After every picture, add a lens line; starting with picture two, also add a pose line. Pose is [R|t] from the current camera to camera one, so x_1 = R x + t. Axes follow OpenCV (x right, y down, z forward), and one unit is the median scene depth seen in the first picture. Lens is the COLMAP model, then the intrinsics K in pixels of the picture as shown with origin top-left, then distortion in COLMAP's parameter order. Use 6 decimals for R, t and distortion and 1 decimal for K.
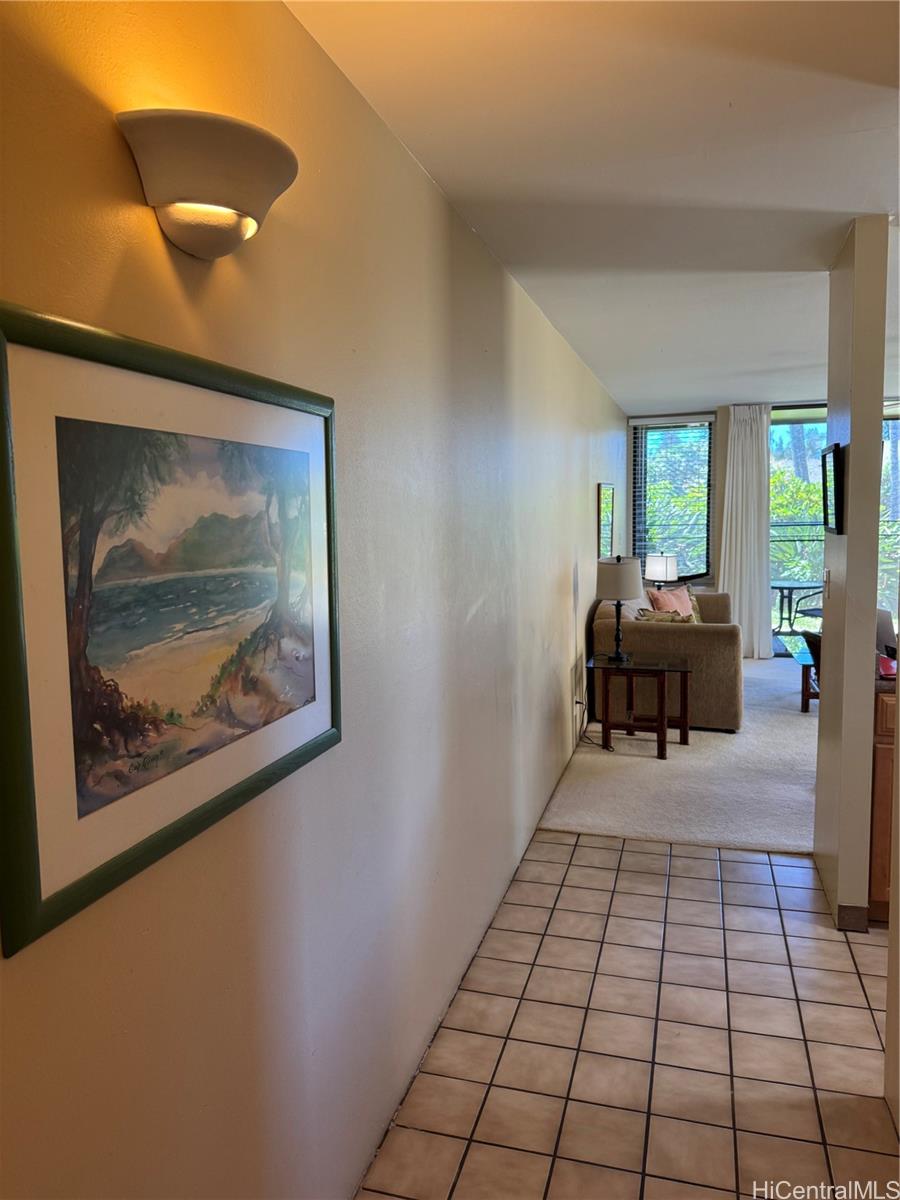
lens RADIAL K [[849.6, 0, 449.5], [0, 849.6, 598.2], [0, 0, 1]] dist [0.001840, 0.000211]
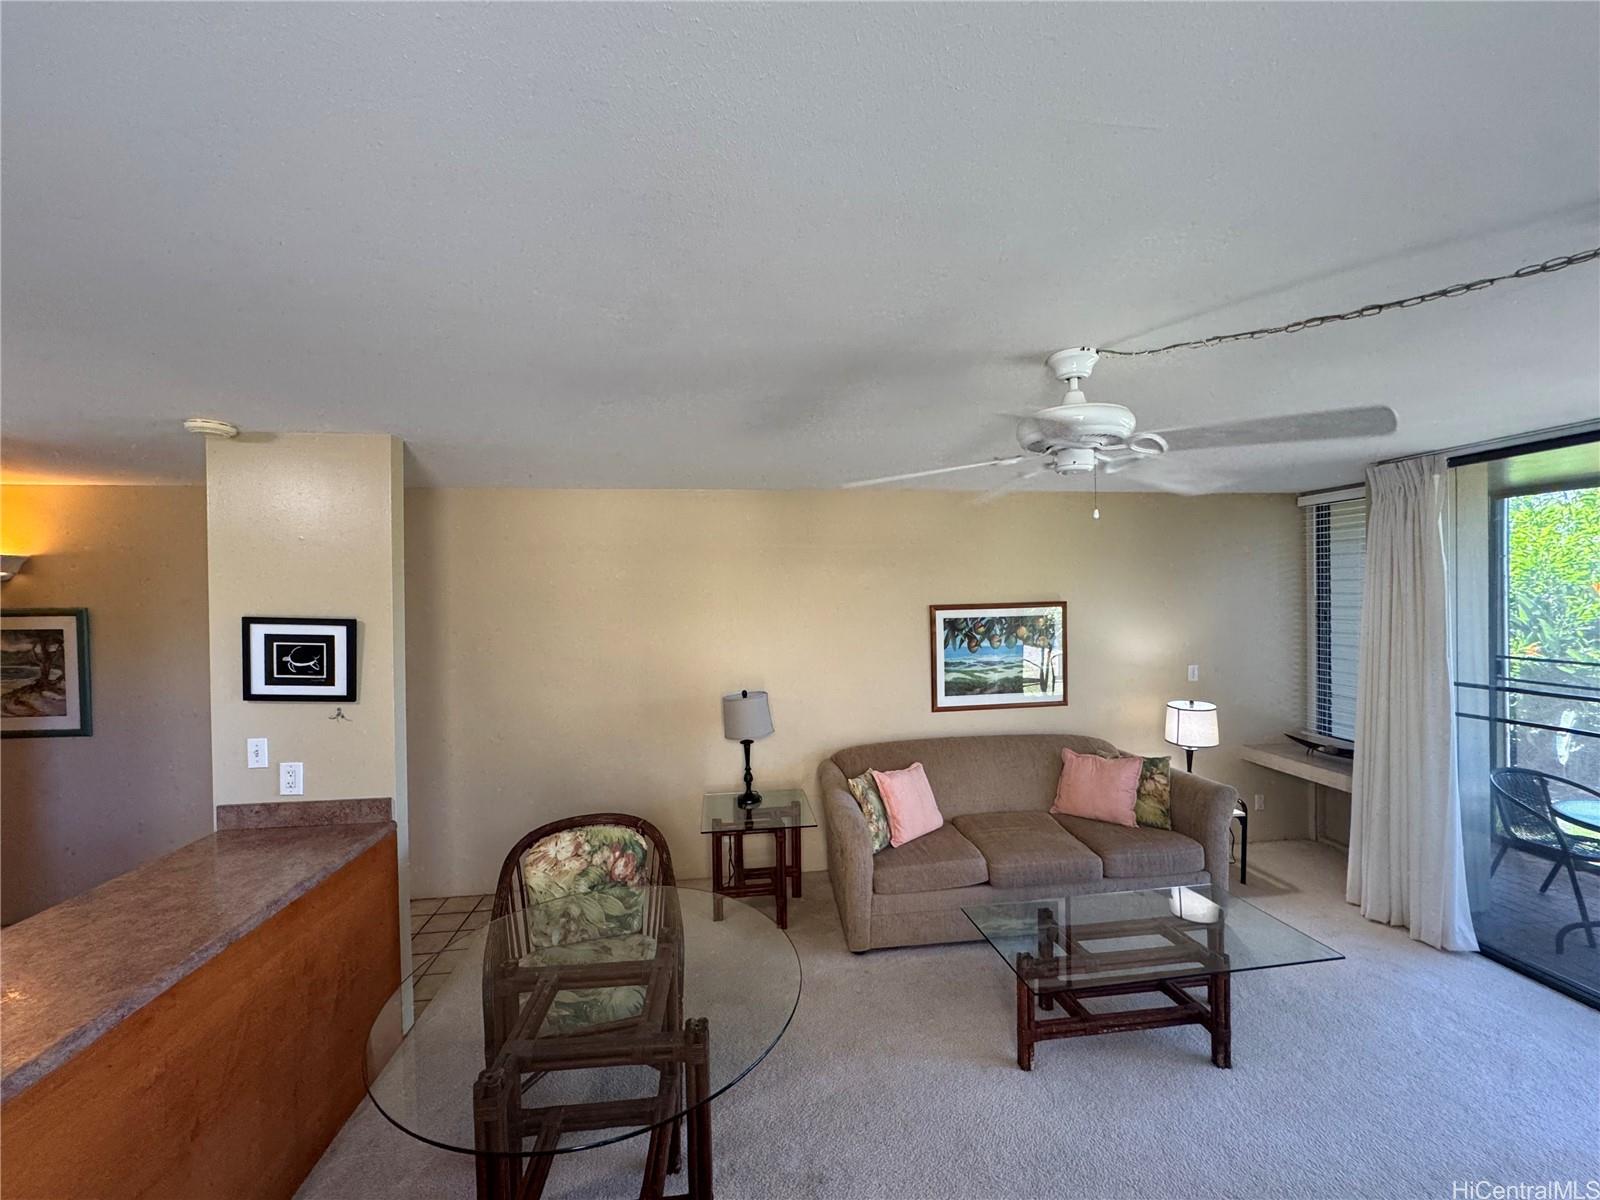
lens RADIAL K [[636.5, 0, 800.2], [0, 636.5, 597.4], [0, 0, 1]] dist [0.000454, -0.000162]
pose [[0.396739, 0.034931, -0.917266, 2.828906], [-0.093289, 0.995636, -0.002435, -0.510243], [0.913179, 0.086537, 0.398267, 2.432760]]
